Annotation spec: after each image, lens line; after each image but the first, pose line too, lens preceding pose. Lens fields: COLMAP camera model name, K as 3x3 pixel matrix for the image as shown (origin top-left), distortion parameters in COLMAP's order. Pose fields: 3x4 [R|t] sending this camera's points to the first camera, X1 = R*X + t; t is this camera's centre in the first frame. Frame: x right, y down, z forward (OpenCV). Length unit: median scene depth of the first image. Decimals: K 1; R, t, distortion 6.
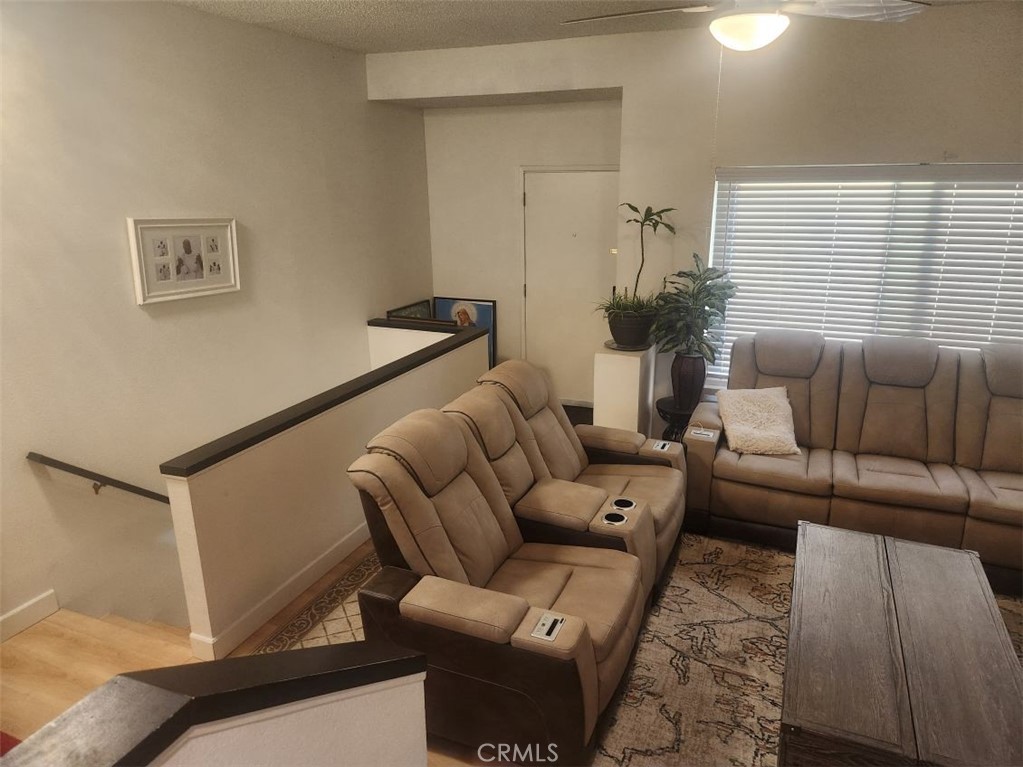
lens RADIAL K [[686.2, 0, 518.3], [0, 686.2, 389.1], [0, 0, 1]] dist [0.056765, -0.057041]
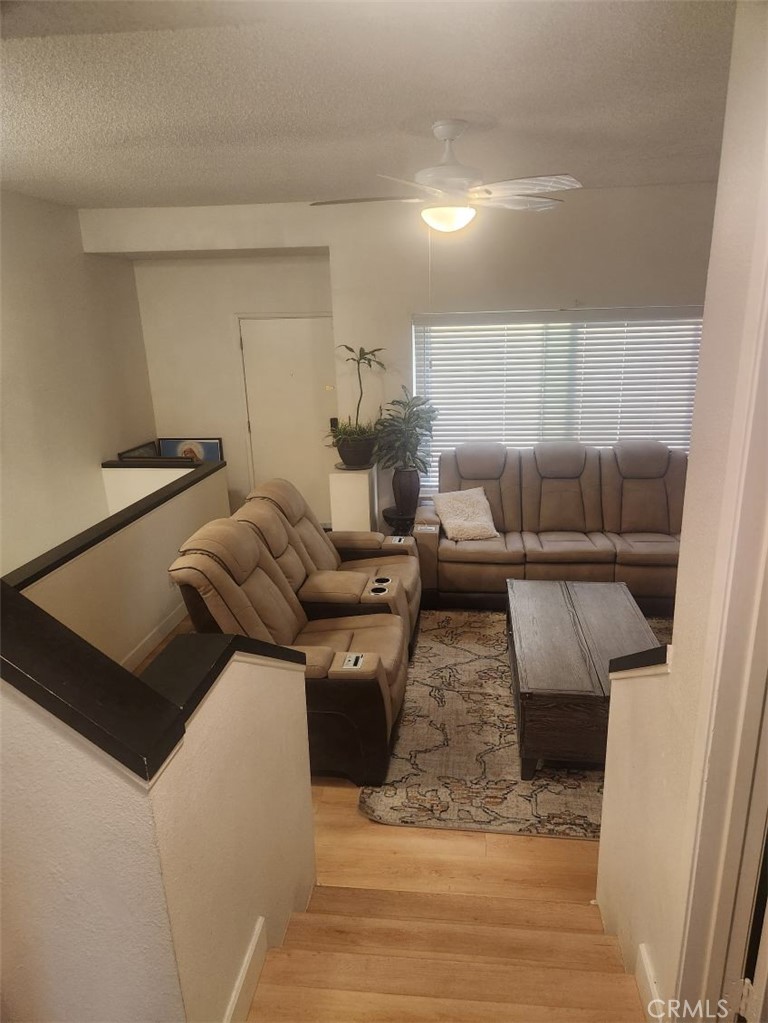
lens RADIAL K [[686.2, 0, 393.9], [0, 686.2, 537.4], [0, 0, 1]] dist [0.056765, -0.057041]
pose [[0.957266, -0.100887, 0.271041, -0.132072], [0.099408, 0.994861, 0.019215, 0.052622], [-0.271586, 0.008550, 0.962376, -0.185605]]
